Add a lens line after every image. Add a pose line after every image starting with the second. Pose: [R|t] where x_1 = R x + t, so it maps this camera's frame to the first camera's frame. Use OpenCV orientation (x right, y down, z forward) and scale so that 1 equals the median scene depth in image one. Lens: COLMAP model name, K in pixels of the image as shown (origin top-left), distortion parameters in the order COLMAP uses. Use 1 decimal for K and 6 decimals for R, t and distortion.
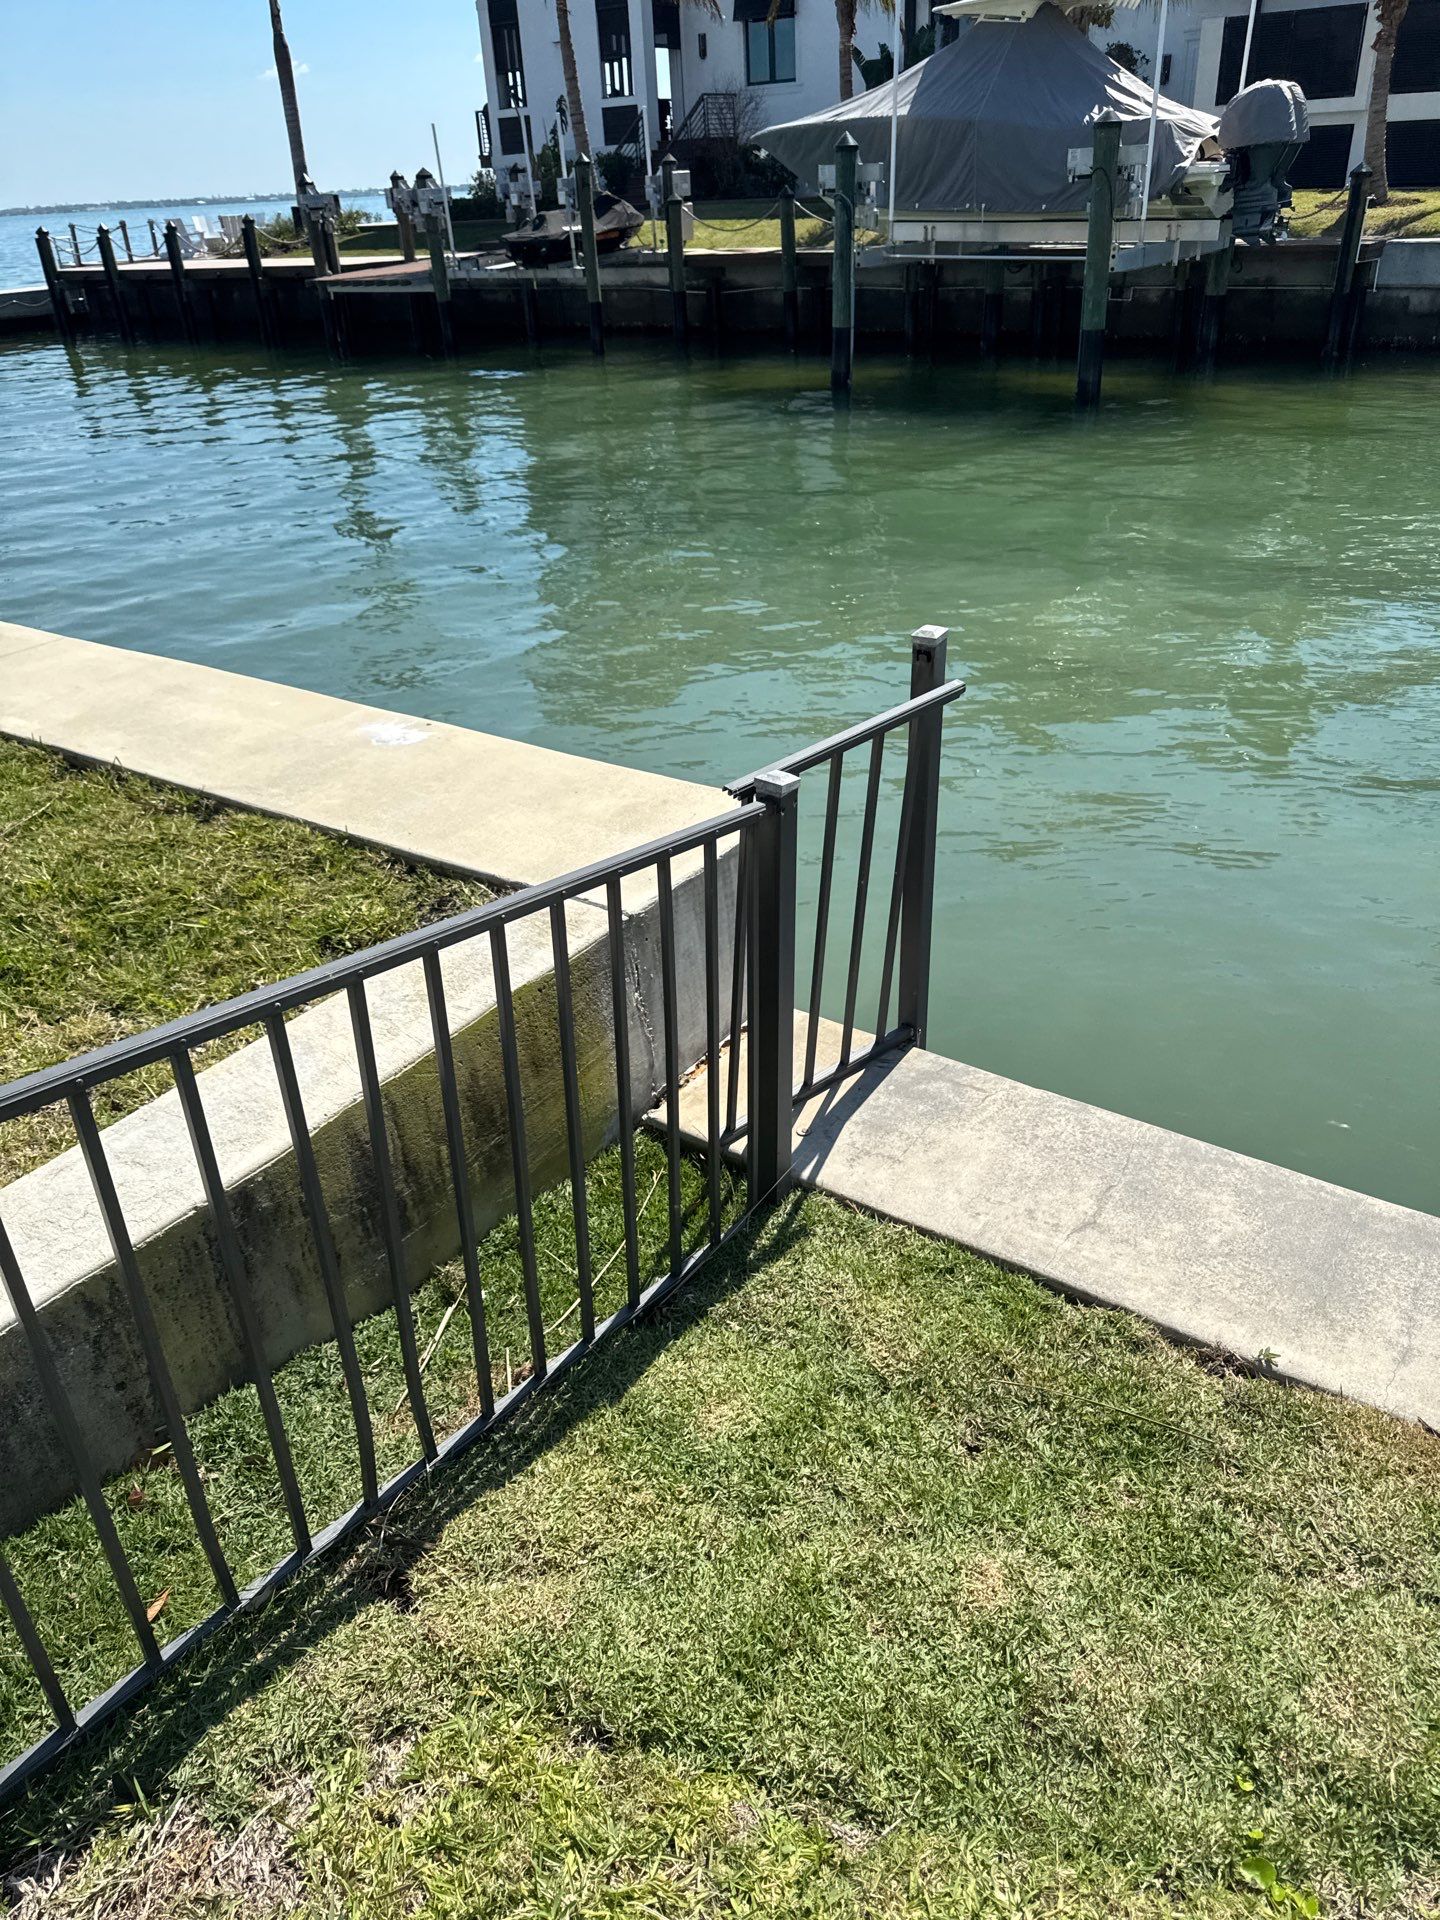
lens RADIAL K [[1375.0, 0, 769.1], [0, 1375.0, 971.3], [0, 0, 1]] dist [0.053098, -0.050307]
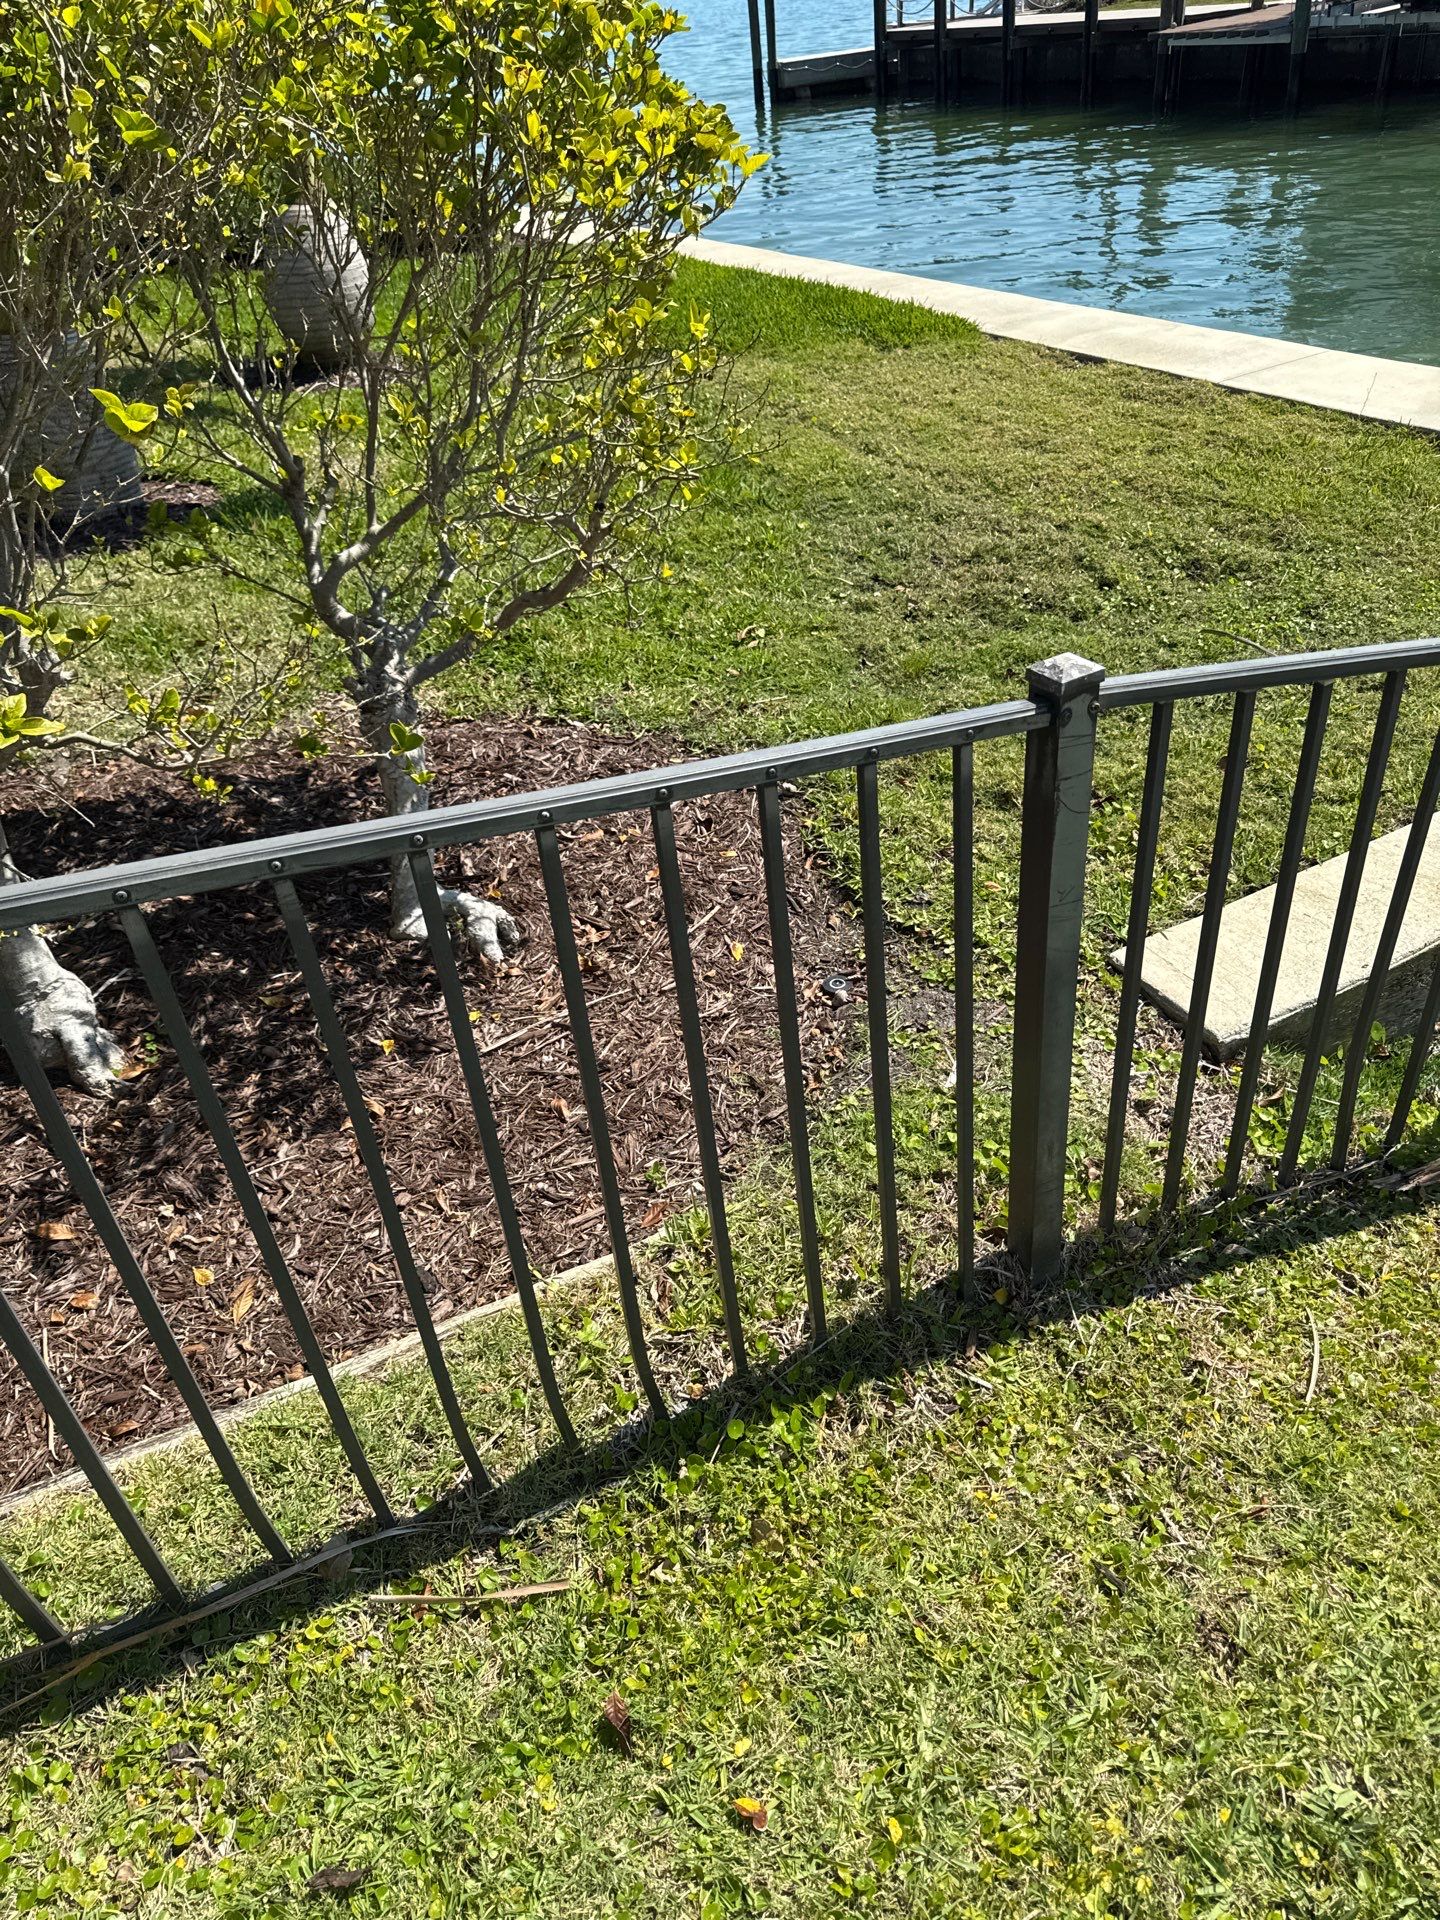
lens RADIAL K [[1375.0, 0, 750.4], [0, 1375.0, 953.5], [0, 0, 1]] dist [0.053098, -0.050307]
pose [[0.894585, 0.227147, -0.384865, -0.490625], [-0.177875, 0.971018, 0.159638, 0.224337], [0.409973, -0.074352, 0.909062, -0.474910]]
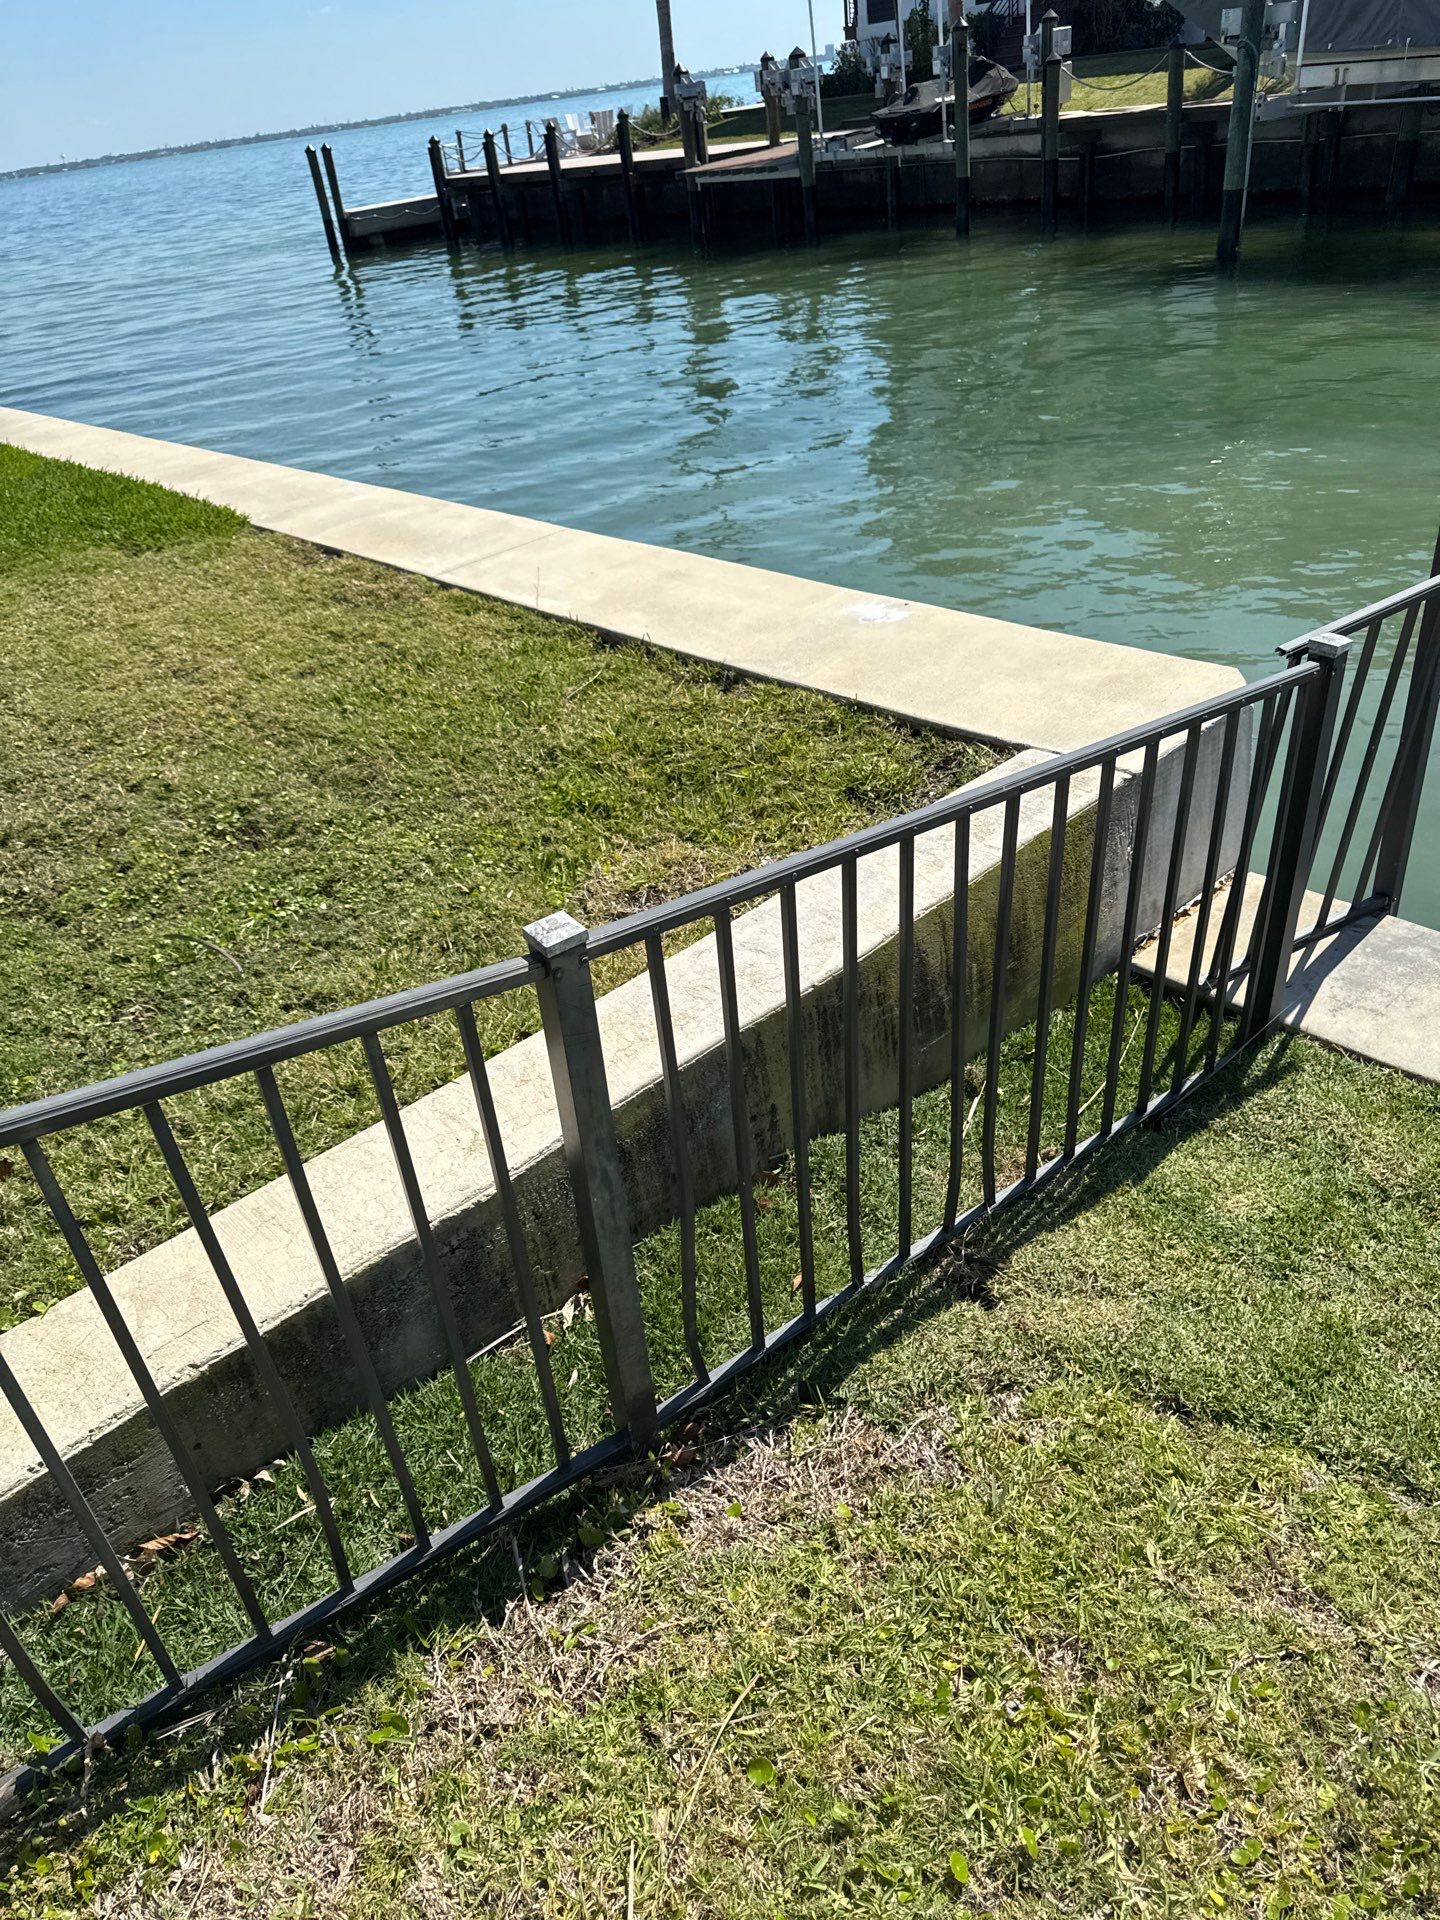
lens RADIAL K [[1375.0, 0, 741.5], [0, 1375.0, 970.4], [0, 0, 1]] dist [0.053098, -0.050307]
pose [[0.971067, 0.067932, -0.228942, -0.107018], [-0.051425, 0.995679, 0.077318, 0.033953], [0.233205, -0.063308, 0.970365, -0.124638]]
